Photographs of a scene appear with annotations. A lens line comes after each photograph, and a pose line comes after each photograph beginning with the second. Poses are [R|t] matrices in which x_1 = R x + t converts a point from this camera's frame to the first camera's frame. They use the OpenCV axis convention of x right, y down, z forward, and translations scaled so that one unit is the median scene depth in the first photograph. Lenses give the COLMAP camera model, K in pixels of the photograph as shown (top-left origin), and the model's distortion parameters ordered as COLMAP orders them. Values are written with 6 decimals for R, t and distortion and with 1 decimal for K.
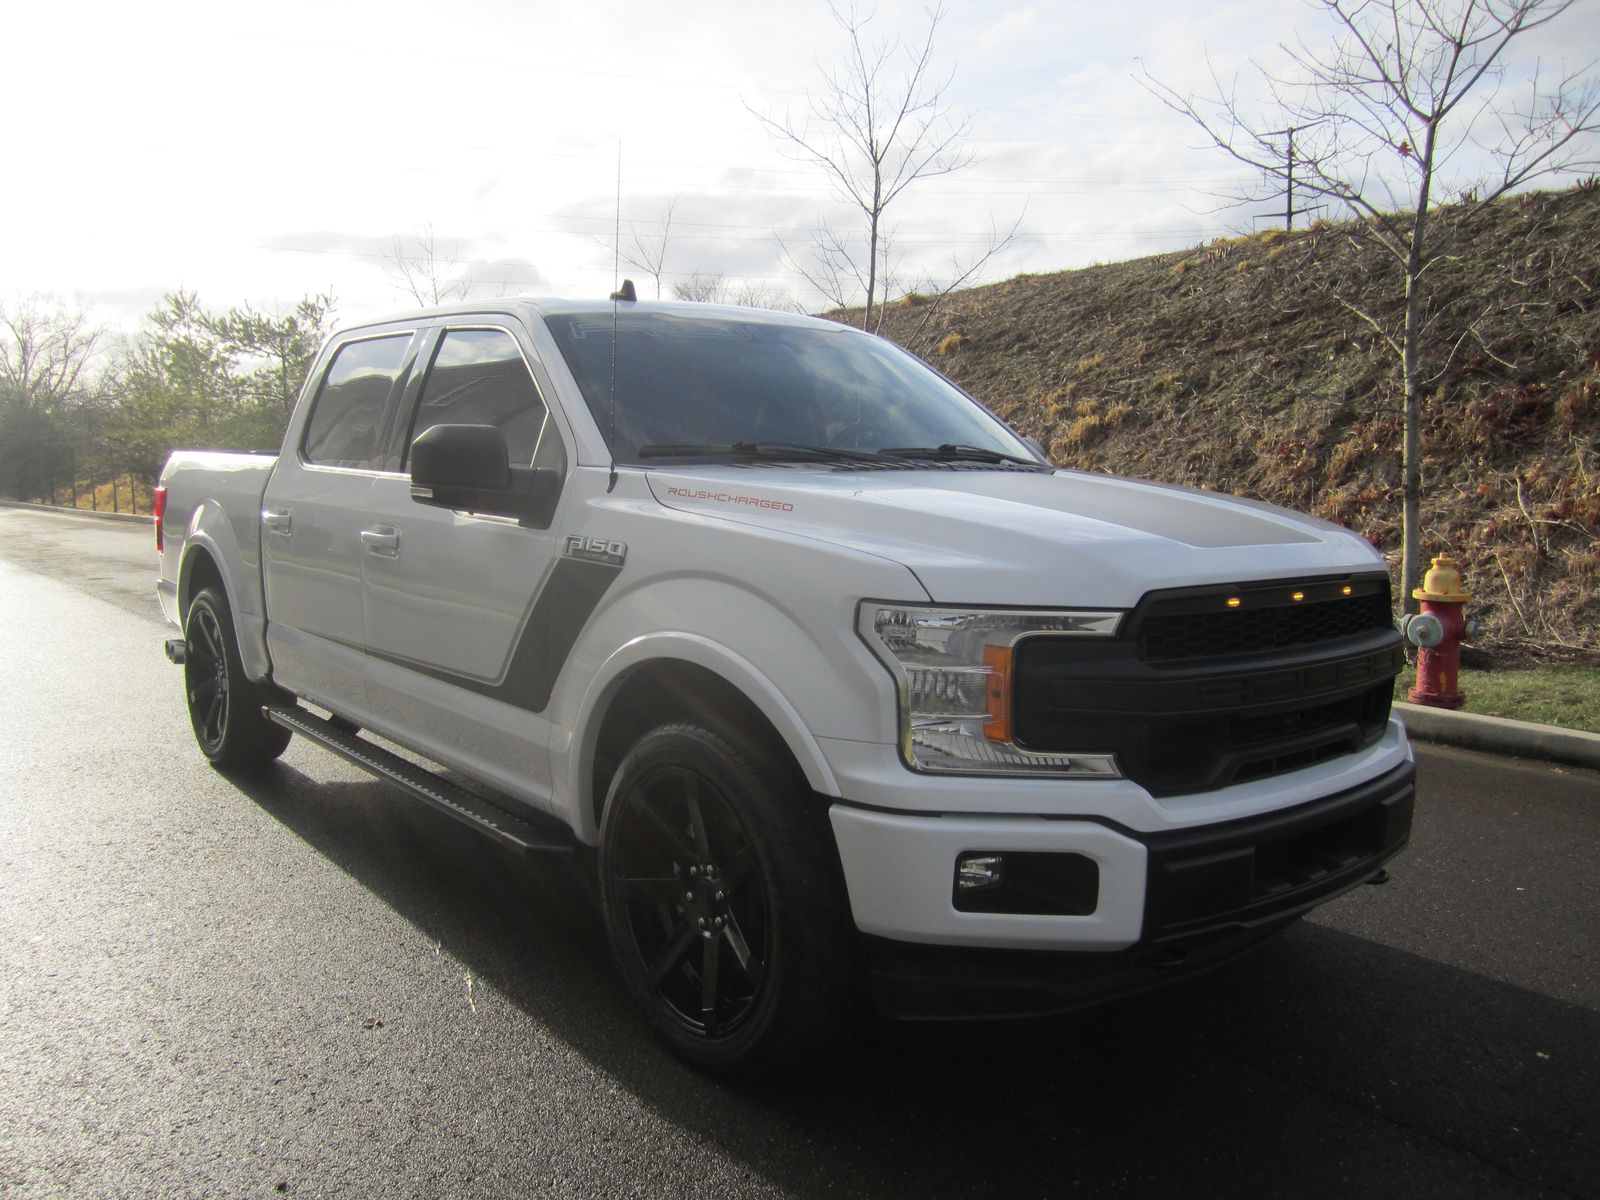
lens RADIAL K [[1318.2, 0, 802.6], [0, 1318.2, 610.5], [0, 0, 1]] dist [-0.054668, 0.010046]
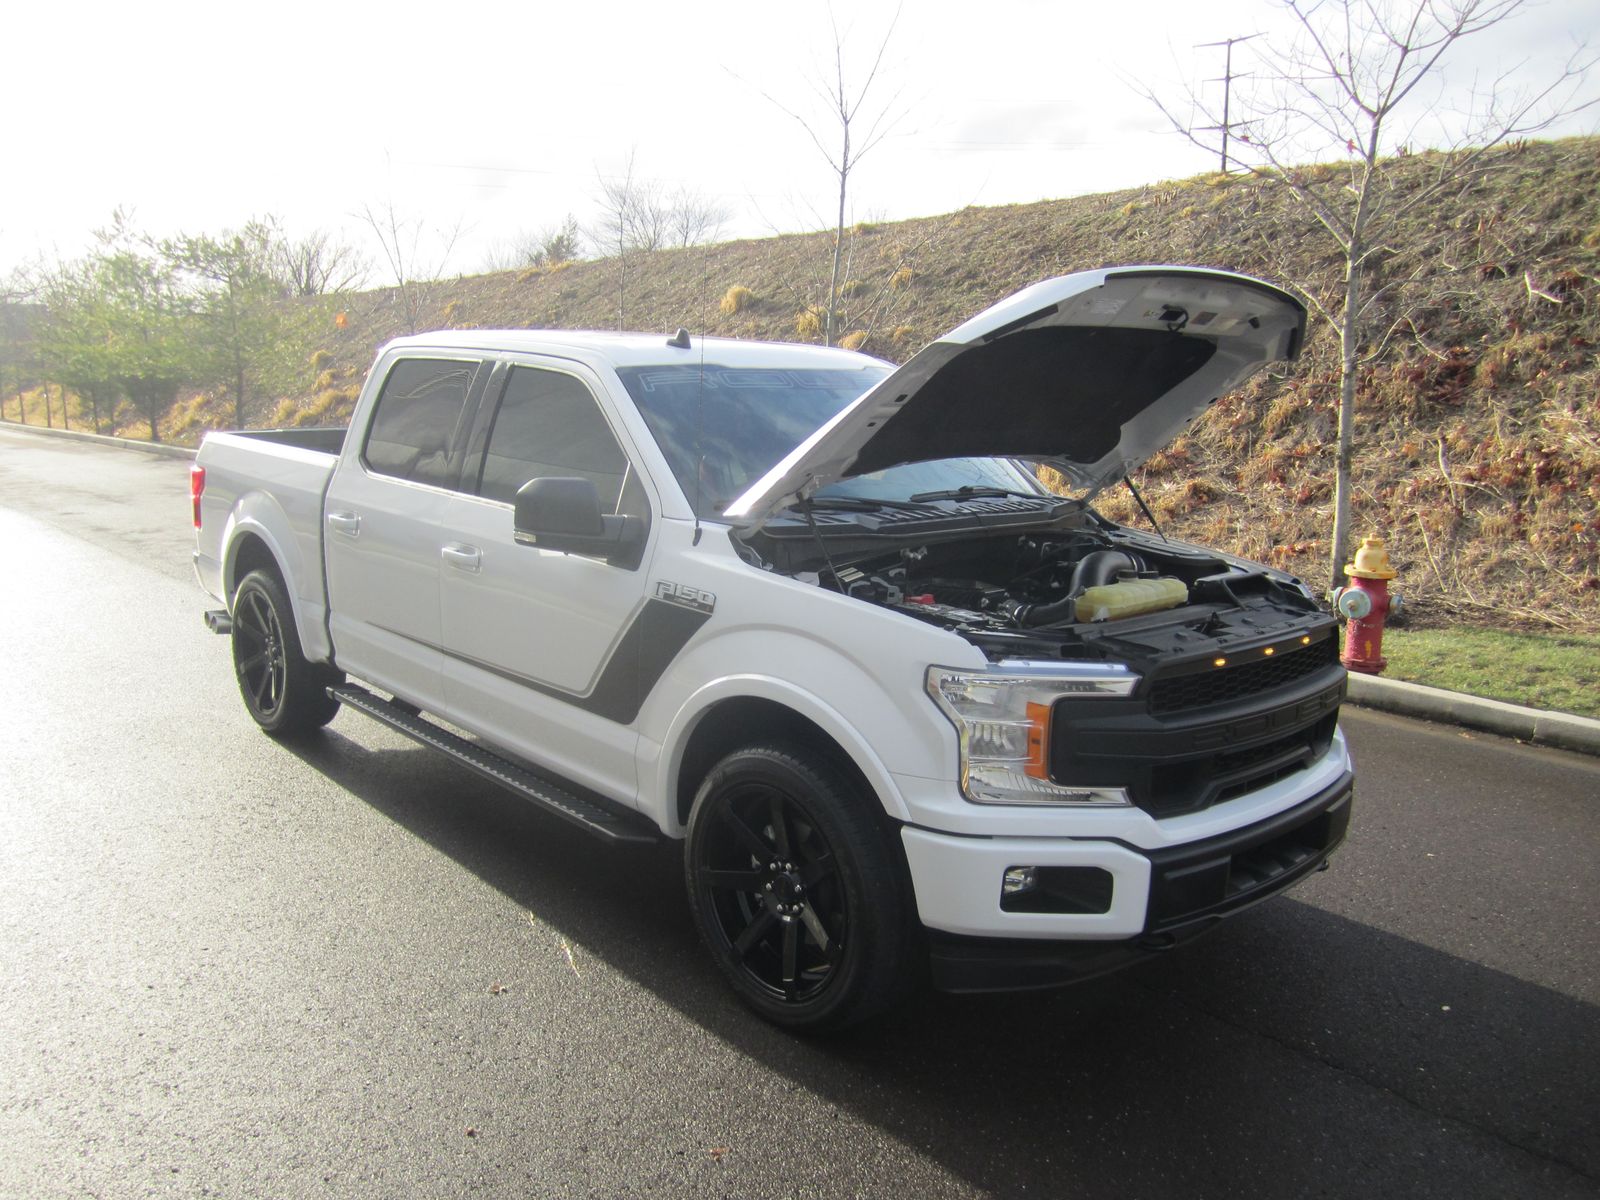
lens RADIAL K [[1311.0, 0, 799.2], [0, 1311.0, 618.7], [0, 0, 1]] dist [-0.060446, 0.007004]
pose [[0.998739, 0.004417, 0.050005, -0.061186], [-0.008284, 0.996968, 0.077377, -0.063877], [-0.049512, -0.077693, 0.995747, -0.097206]]
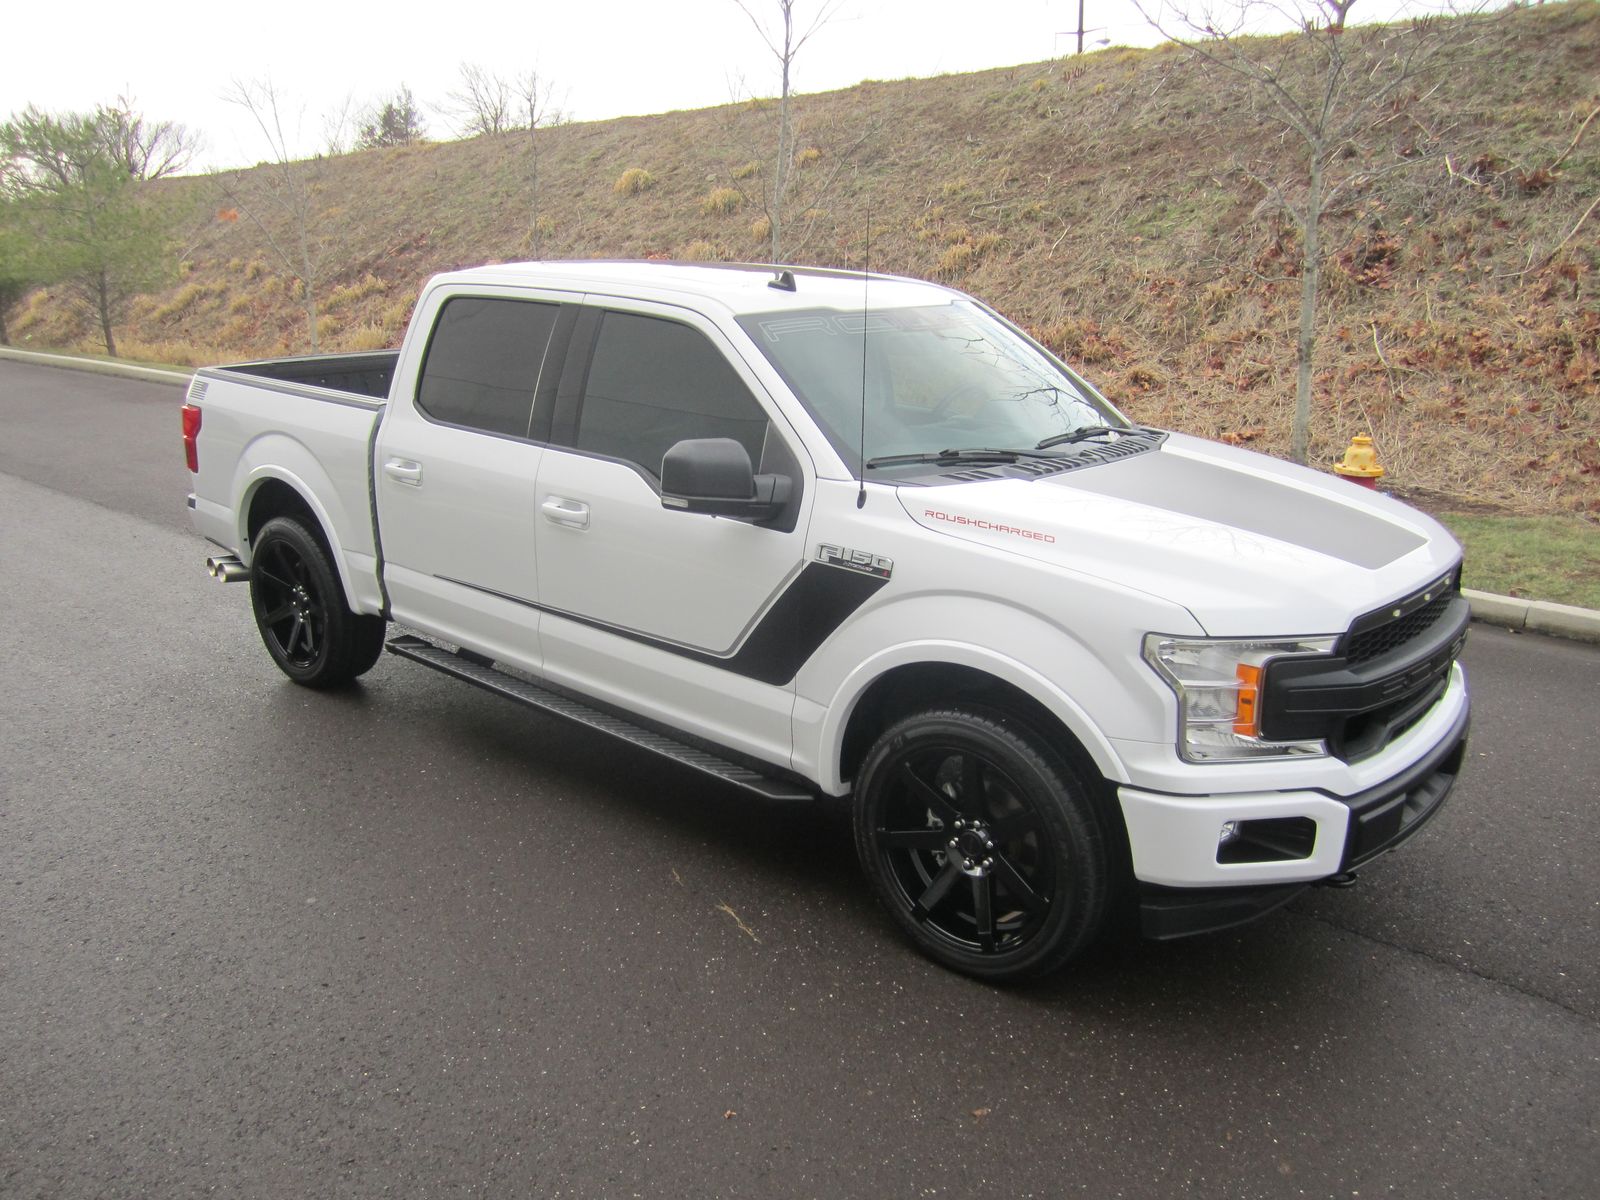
lens RADIAL K [[1317.5, 0, 796.8], [0, 1317.5, 607.0], [0, 0, 1]] dist [-0.077914, 0.045025]
pose [[0.988383, -0.044942, 0.145184, -0.205479], [0.020942, 0.986440, 0.162781, -0.106703], [-0.150531, -0.157849, 0.975922, -0.078830]]
